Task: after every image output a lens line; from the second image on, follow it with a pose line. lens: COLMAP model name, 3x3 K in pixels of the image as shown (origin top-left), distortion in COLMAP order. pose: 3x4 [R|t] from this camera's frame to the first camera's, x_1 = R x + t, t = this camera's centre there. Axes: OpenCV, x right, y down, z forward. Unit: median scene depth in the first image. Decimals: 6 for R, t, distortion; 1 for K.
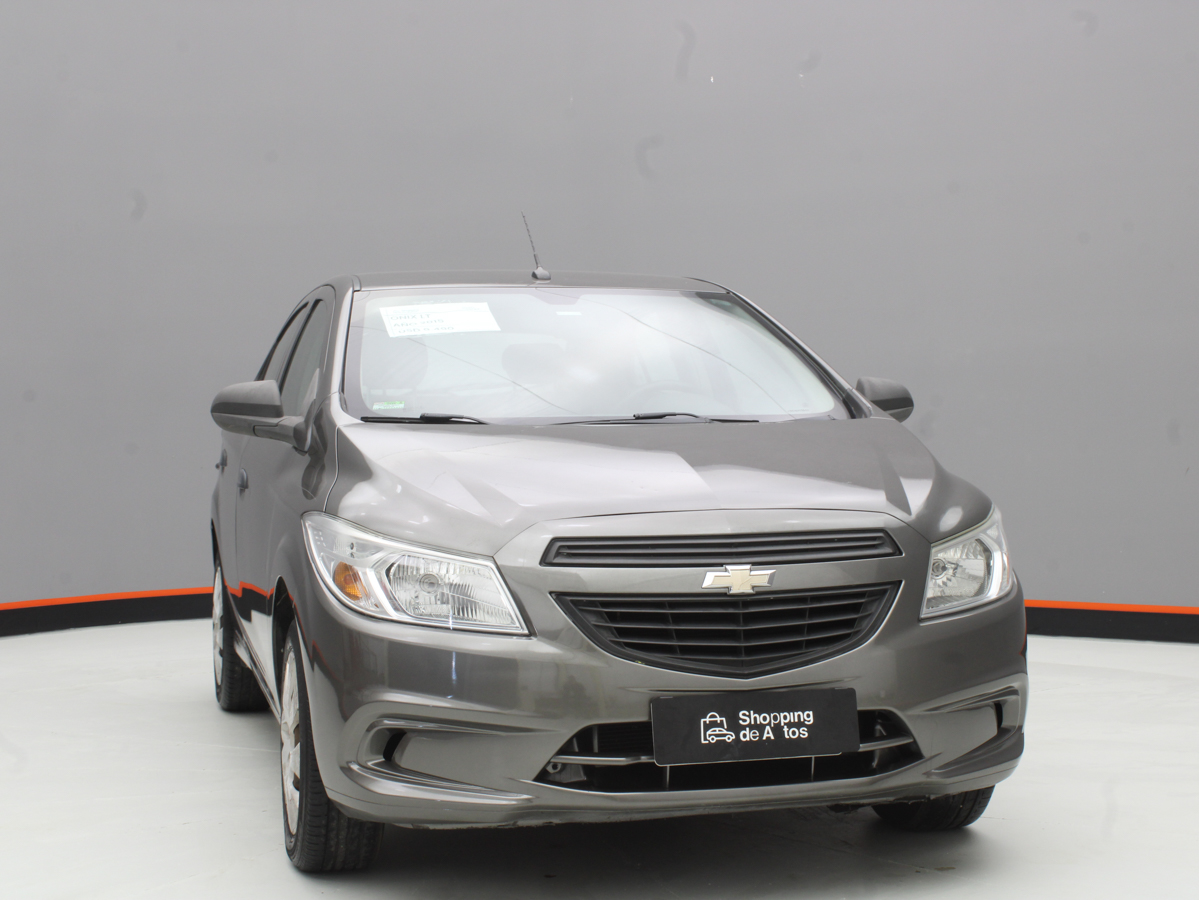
lens RADIAL K [[1985.2, 0, 593.9], [0, 1985.2, 448.9], [0, 0, 1]] dist [-0.052882, 0.000000]
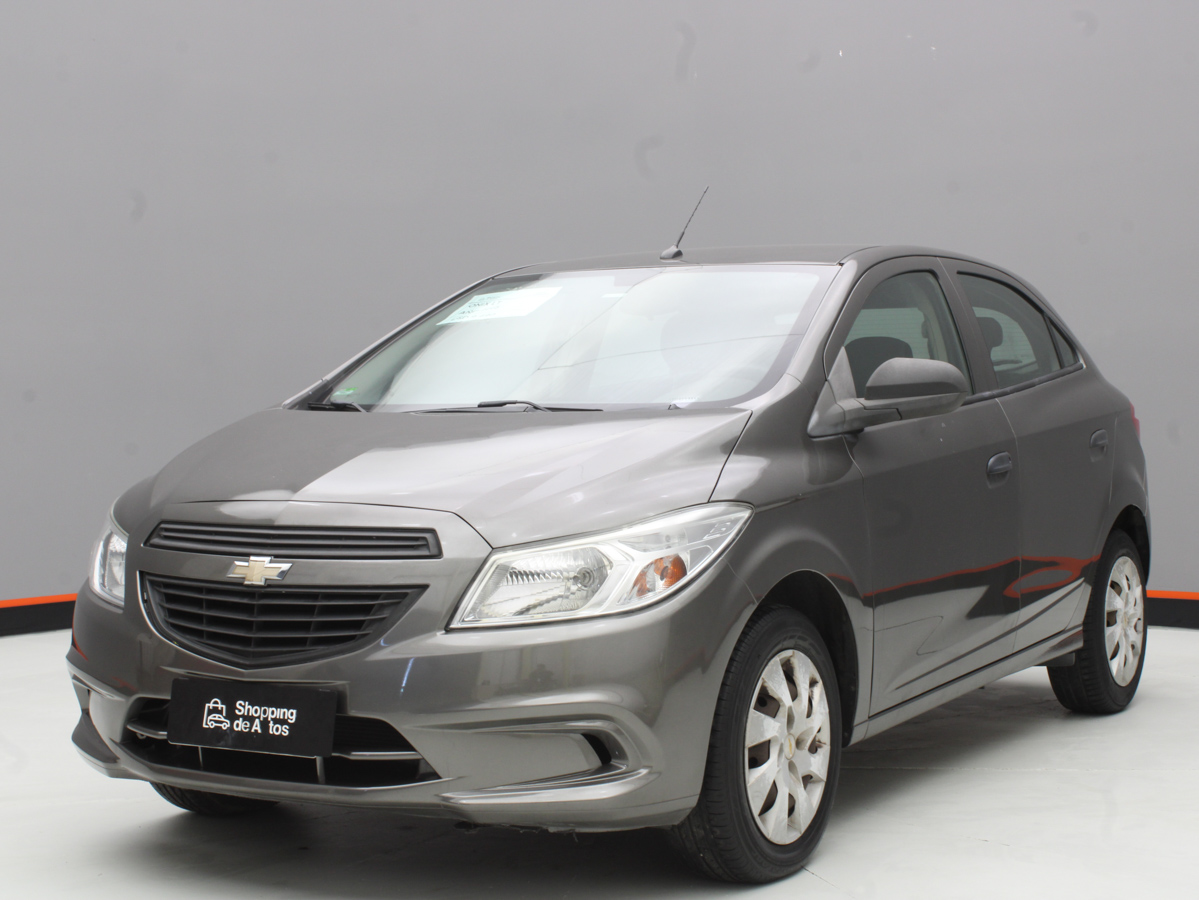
lens RADIAL K [[2034.7, 0, 600.8], [0, 2034.7, 446.7], [0, 0, 1]] dist [-0.041743, 0.000000]
pose [[0.706588, 0.022634, -0.707263, 0.923731], [-0.011650, 0.999725, 0.020354, -0.019832], [0.707529, -0.006142, 0.706657, 0.398685]]
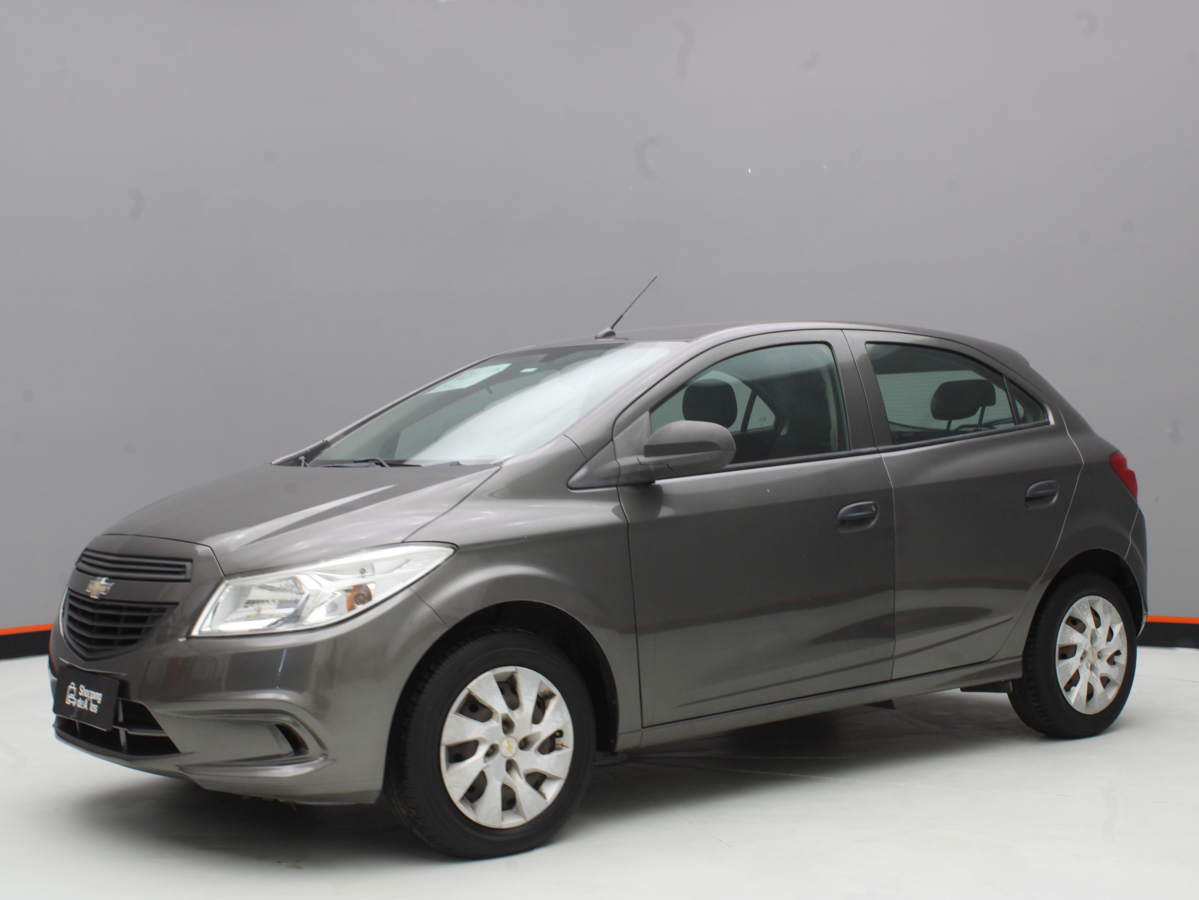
lens RADIAL K [[1673.4, 0, 596.5], [0, 1673.4, 447.5], [0, 0, 1]] dist [-0.063926, 0.000000]
pose [[0.404238, 0.005479, -0.914638, 1.232766], [-0.008317, 0.999963, 0.002314, -0.033691], [0.914616, 0.006672, 0.404268, 0.856658]]
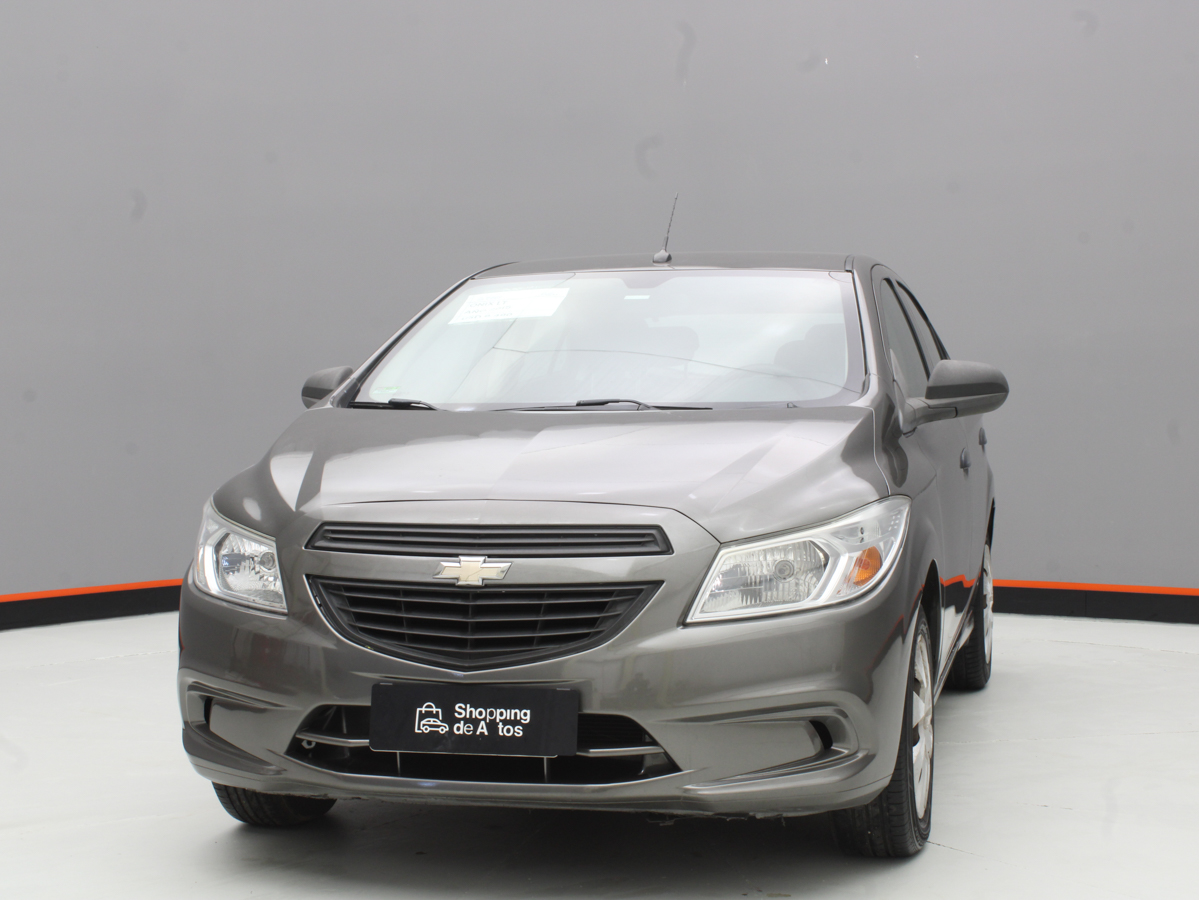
lens RADIAL K [[1985.2, 0, 596.3], [0, 1985.2, 449.0], [0, 0, 1]] dist [-0.052882, 0.000000]
pose [[0.874945, 0.018216, -0.483880, 0.606941], [-0.011134, 0.999785, 0.017505, -0.012937], [0.484095, -0.009928, 0.874959, 0.166738]]
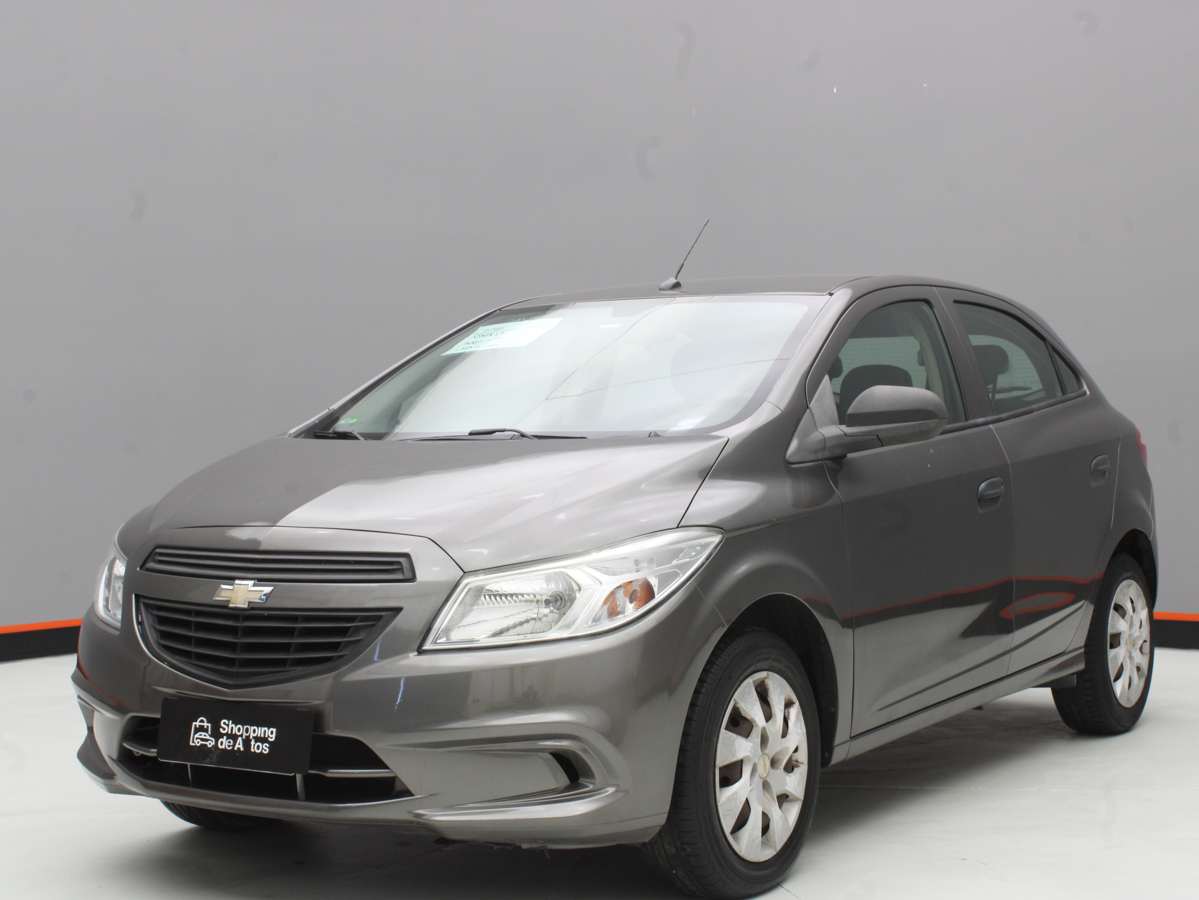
lens RADIAL K [[1985.2, 0, 601.5], [0, 1985.2, 449.3], [0, 0, 1]] dist [-0.052882, 0.000000]
pose [[0.676606, 0.012509, -0.736239, 0.966030], [-0.008437, 0.999922, 0.009236, -0.021041], [0.736297, -0.000038, 0.676658, 0.438554]]
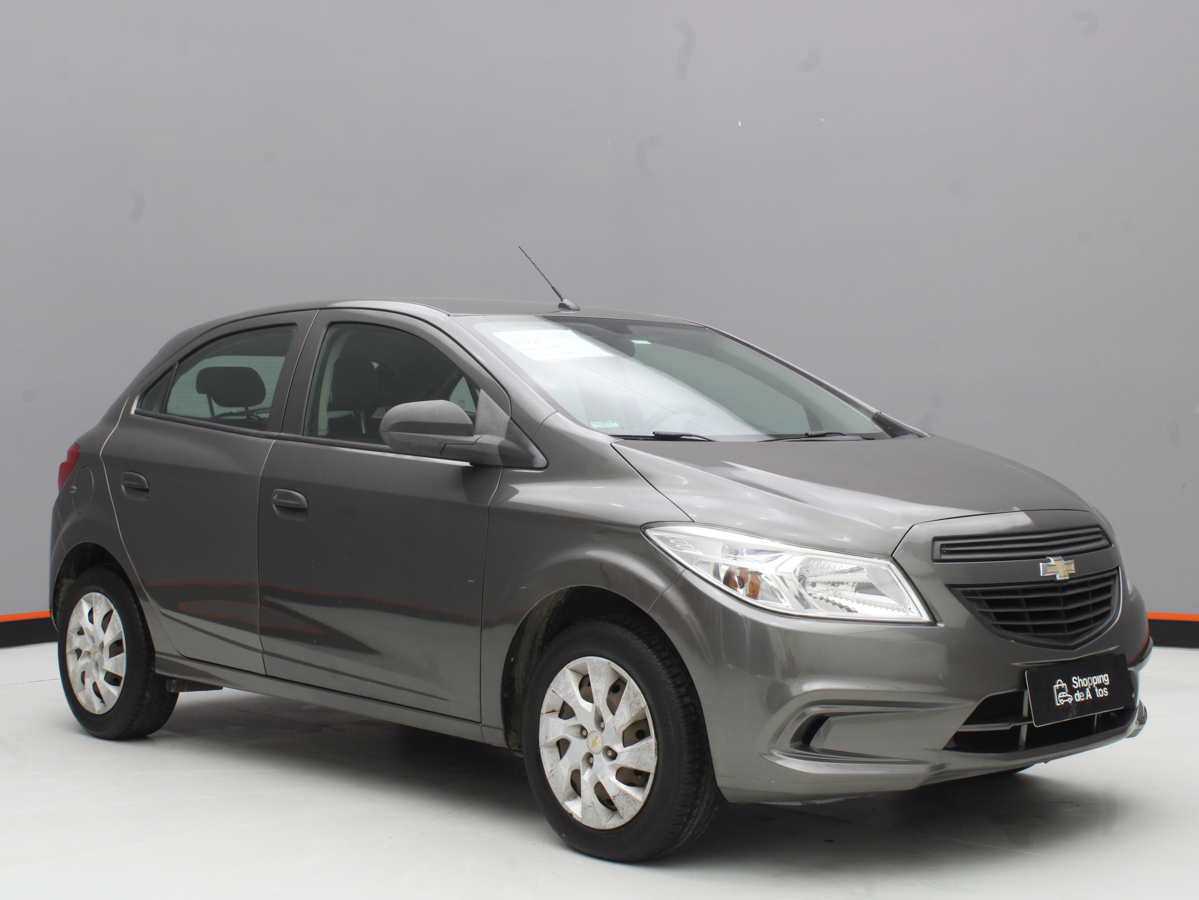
lens RADIAL K [[1809.4, 0, 603.1], [0, 1809.4, 448.5], [0, 0, 1]] dist [-0.030126, 0.000000]
pose [[0.876838, -0.002647, 0.480779, -0.697713], [0.009945, 0.999871, -0.012633, 0.004276], [-0.480683, 0.015859, 0.876751, 0.171722]]
